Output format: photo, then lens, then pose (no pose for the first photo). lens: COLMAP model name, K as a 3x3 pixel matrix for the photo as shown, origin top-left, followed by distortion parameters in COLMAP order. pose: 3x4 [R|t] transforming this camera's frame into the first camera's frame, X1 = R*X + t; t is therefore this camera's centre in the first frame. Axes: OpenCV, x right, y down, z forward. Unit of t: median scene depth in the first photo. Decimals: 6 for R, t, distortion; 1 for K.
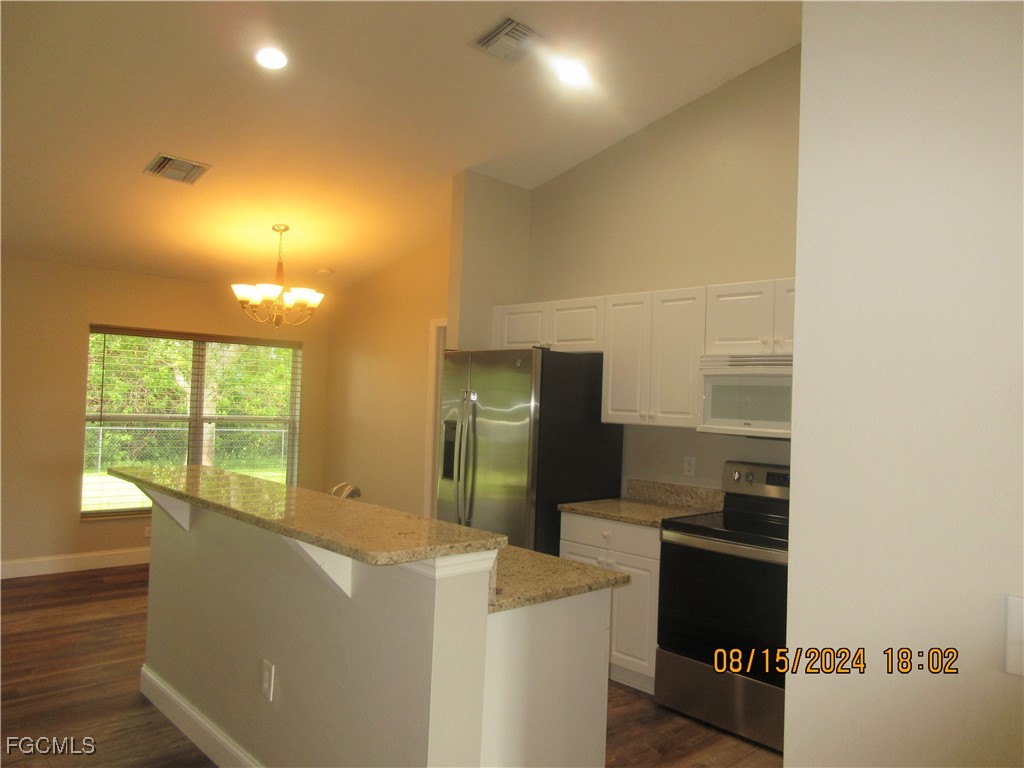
lens RADIAL K [[754.1, 0, 511.7], [0, 754.1, 384.8], [0, 0, 1]] dist [-0.016507, 0.015691]
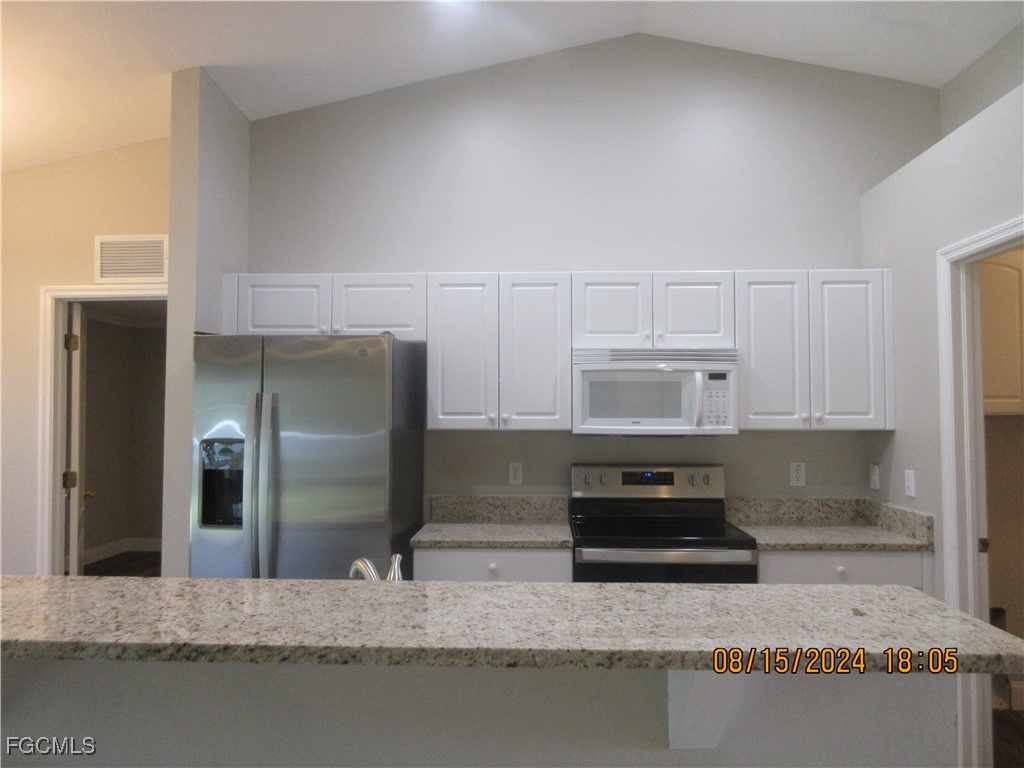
lens RADIAL K [[754.1, 0, 518.6], [0, 754.1, 380.8], [0, 0, 1]] dist [-0.016507, 0.015691]
pose [[0.709359, -0.006985, 0.704813, -0.362859], [0.011137, 0.999937, -0.001300, -0.000186], [-0.704759, 0.008772, 0.709392, 0.347647]]
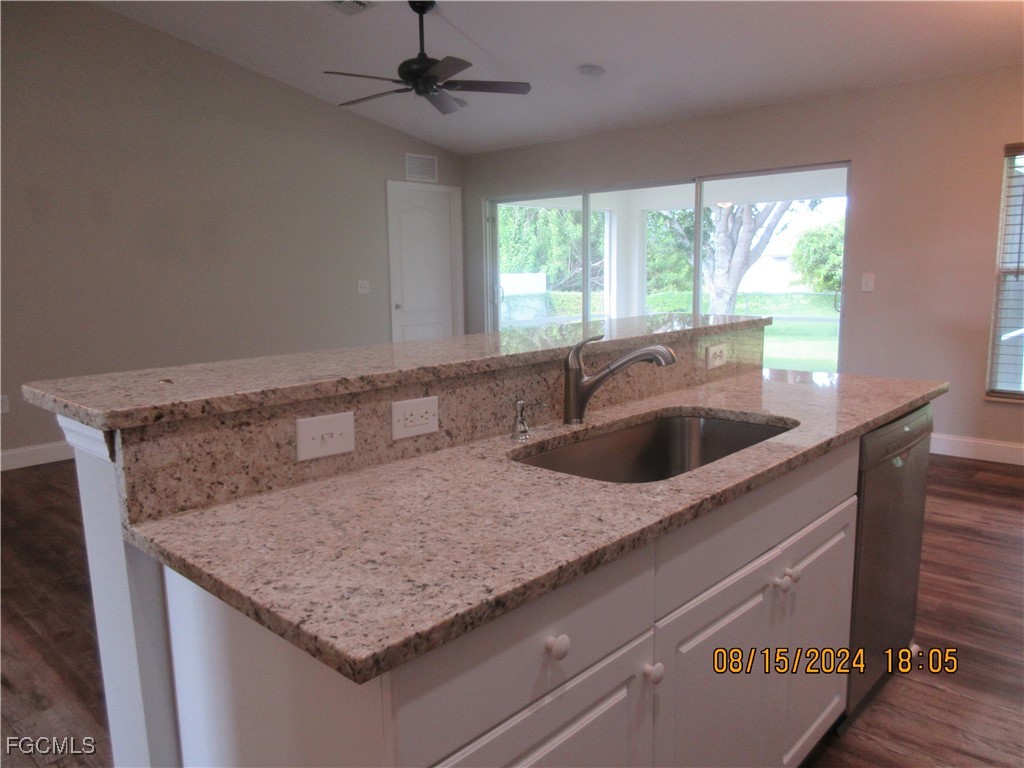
lens RADIAL K [[754.1, 0, 521.4], [0, 754.1, 388.5], [0, 0, 1]] dist [-0.016507, 0.015691]
pose [[0.064390, 0.120560, -0.990616, 0.250600], [0.043980, 0.991368, 0.123510, 0.062222], [0.996955, -0.051520, 0.058532, 0.596987]]
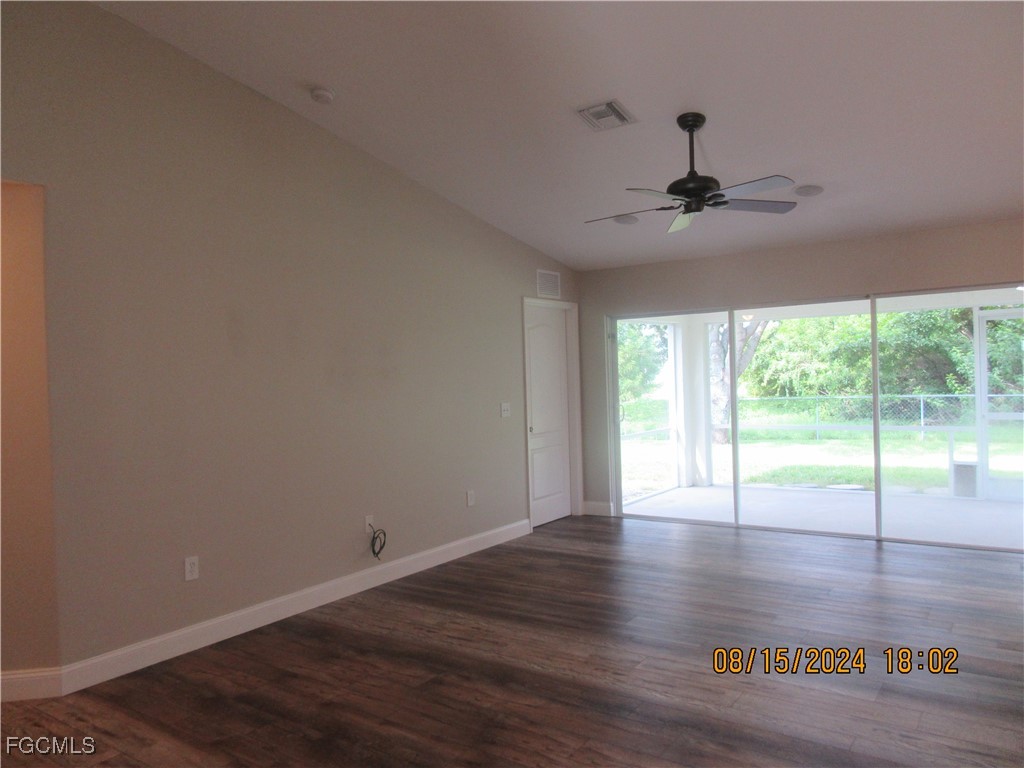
lens RADIAL K [[754.1, 0, 513.6], [0, 754.1, 384.0], [0, 0, 1]] dist [-0.016507, 0.015691]
pose [[0.194366, -0.028185, -0.980524, 0.083551], [0.066797, 0.997647, -0.015436, 0.007399], [0.978652, -0.062496, 0.195792, 0.119481]]
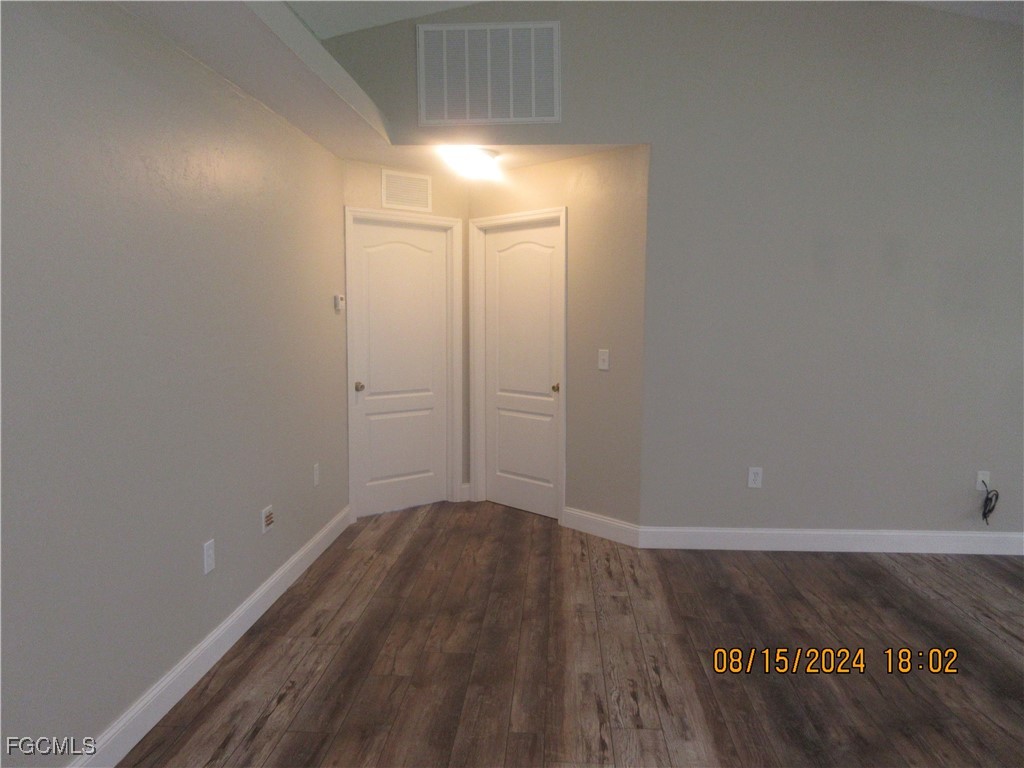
lens RADIAL K [[754.1, 0, 513.5], [0, 754.1, 381.0], [0, 0, 1]] dist [-0.016507, 0.015691]
pose [[-0.736921, 0.019651, -0.675693, 0.020784], [-0.012708, 0.998998, 0.042913, 0.022558], [0.675859, 0.040210, -0.735933, 0.408378]]
